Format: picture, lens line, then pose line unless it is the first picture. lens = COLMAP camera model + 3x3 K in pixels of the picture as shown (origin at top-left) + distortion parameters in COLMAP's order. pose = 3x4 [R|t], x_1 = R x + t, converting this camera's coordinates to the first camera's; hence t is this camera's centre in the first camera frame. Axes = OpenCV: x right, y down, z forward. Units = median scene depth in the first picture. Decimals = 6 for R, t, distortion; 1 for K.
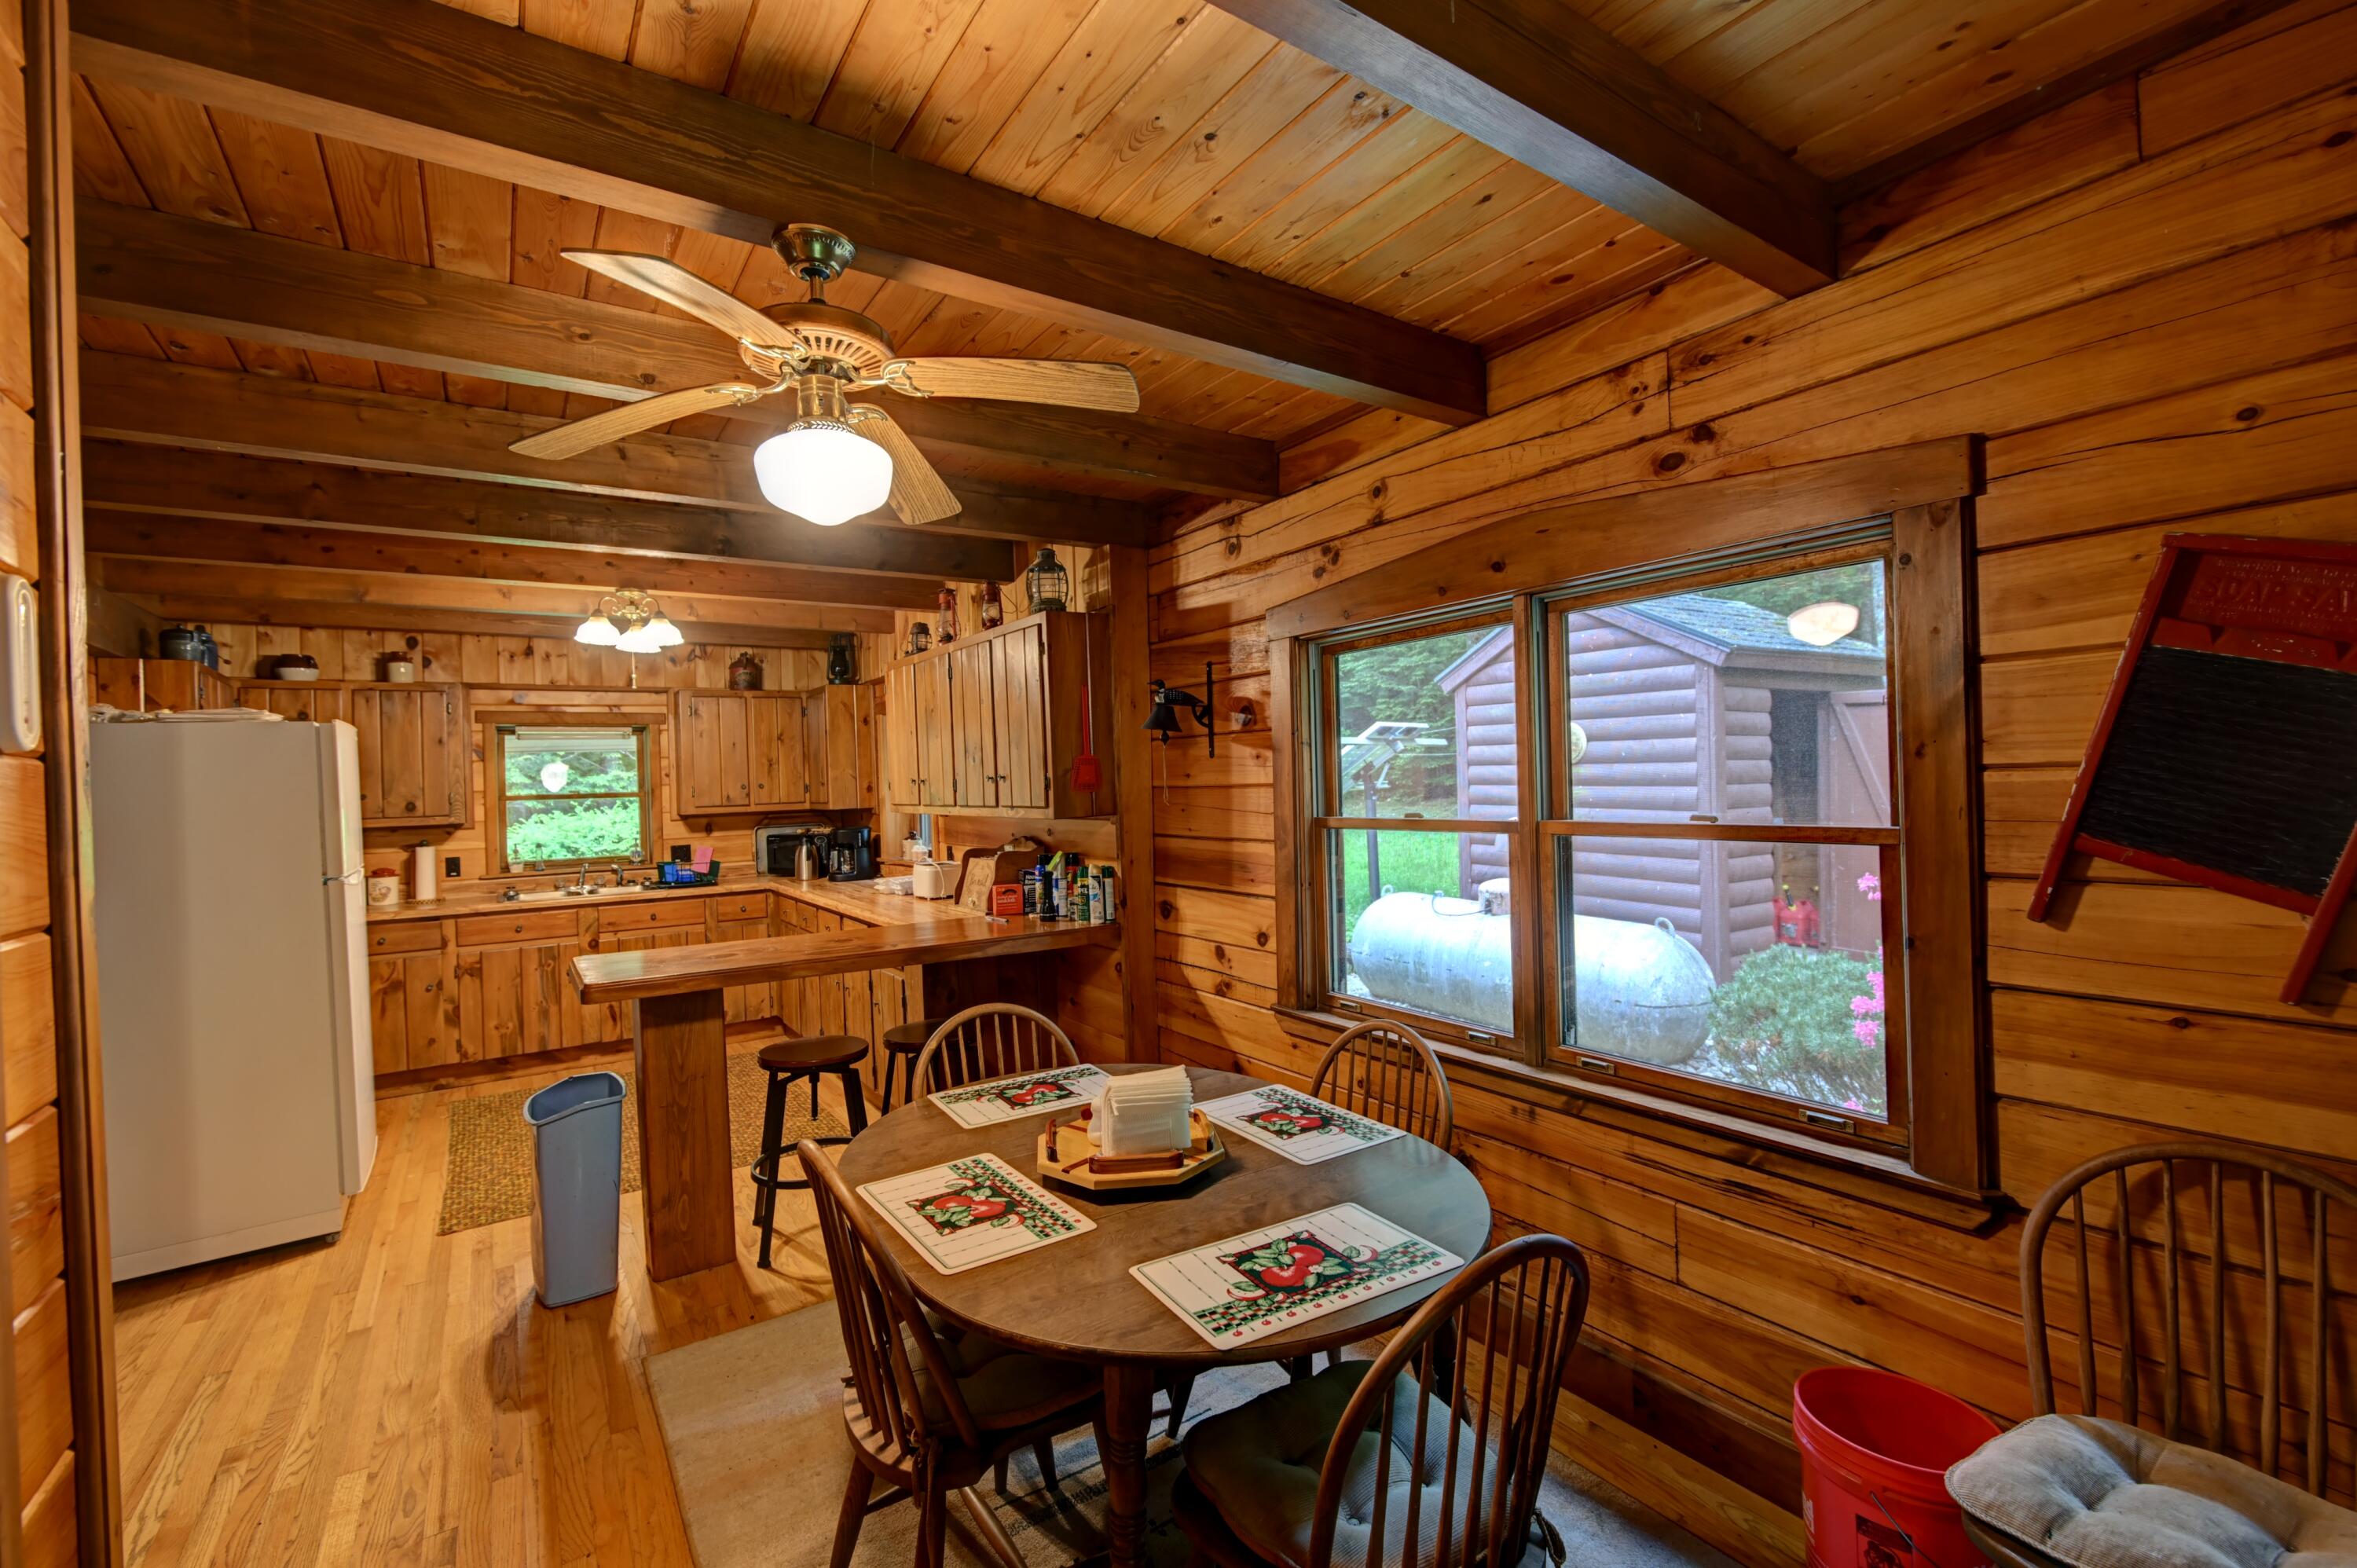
lens RADIAL K [[1023.1, 0, 1186.2], [0, 1023.1, 778.2], [0, 0, 1]] dist [-0.005373, 0.000106]
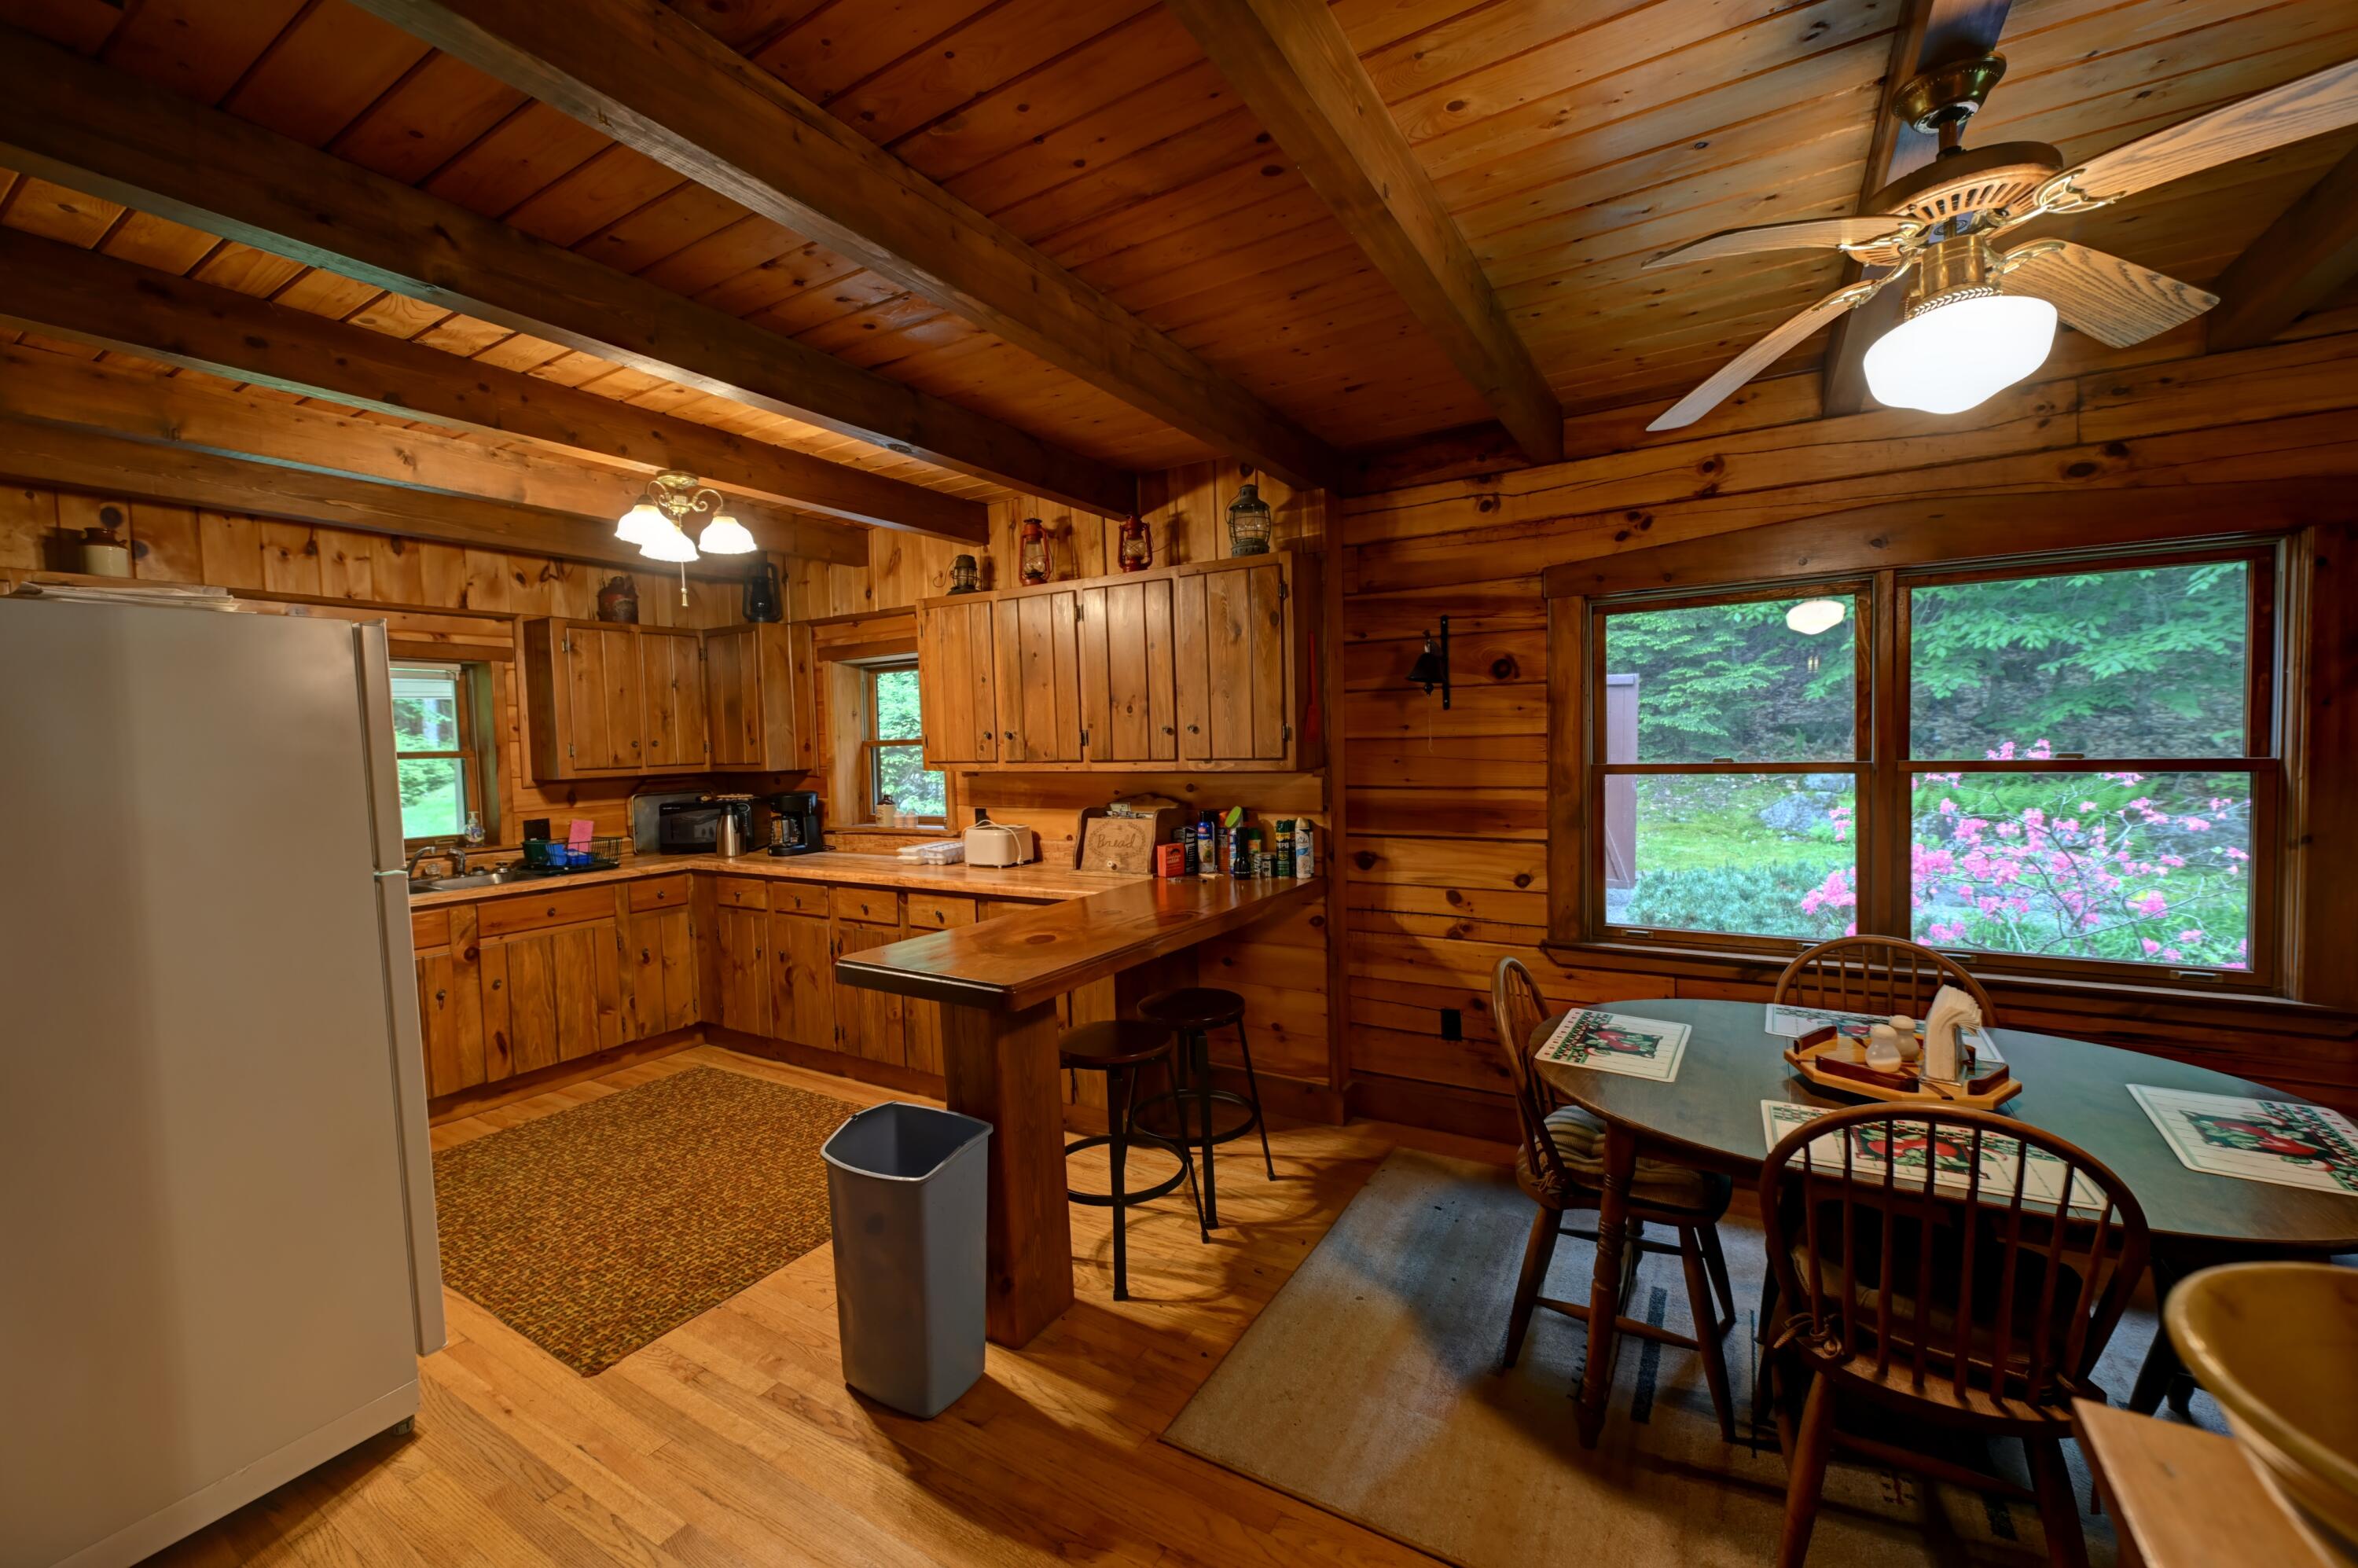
lens RADIAL K [[942.1, 0, 1197.1], [0, 942.1, 783.1], [0, 0, 1]] dist [-0.002996, -0.000454]
pose [[0.904095, -0.012655, 0.427145, -0.558947], [-0.002096, 0.999418, 0.034045, 0.020572], [-0.427327, -0.031675, 0.903542, 0.230404]]
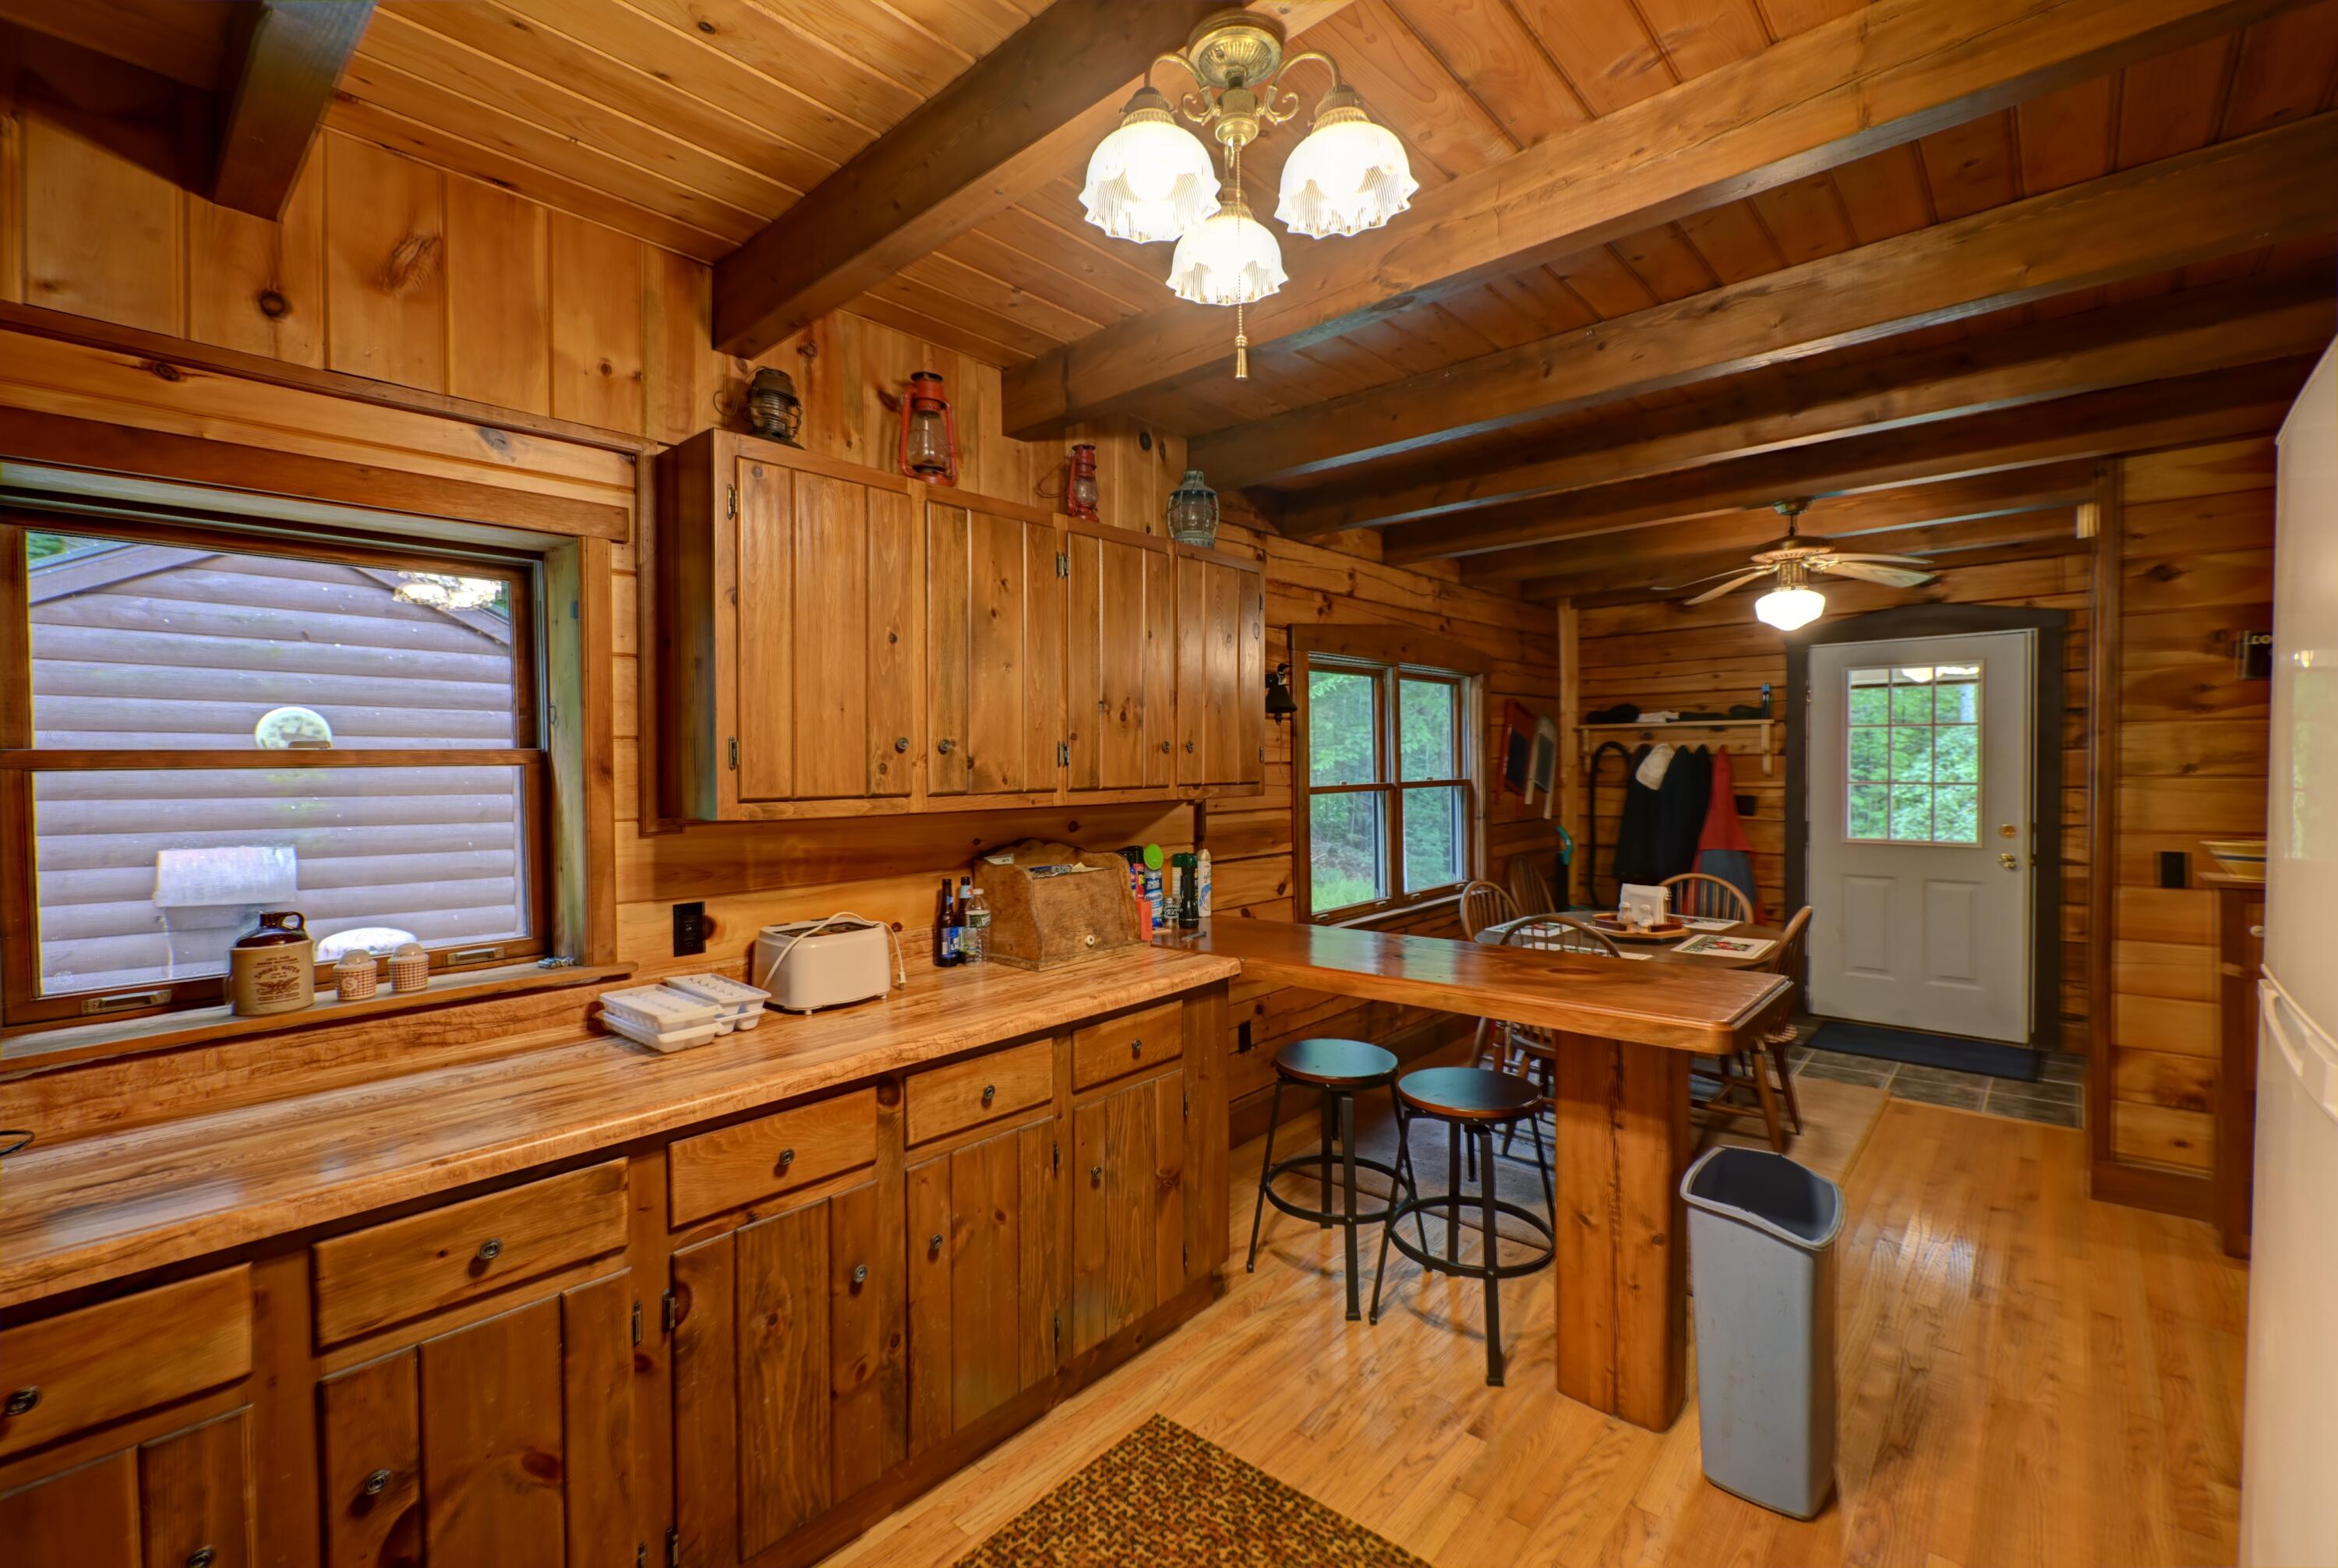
lens RADIAL K [[1014.9, 0, 1175.5], [0, 1014.9, 778.4], [0, 0, 1]] dist [-0.005373, 0.000106]
pose [[-0.257008, 0.017840, 0.966245, -0.923934], [0.019702, 0.999719, -0.013218, 0.033551], [-0.966209, 0.015640, -0.257287, 1.240842]]
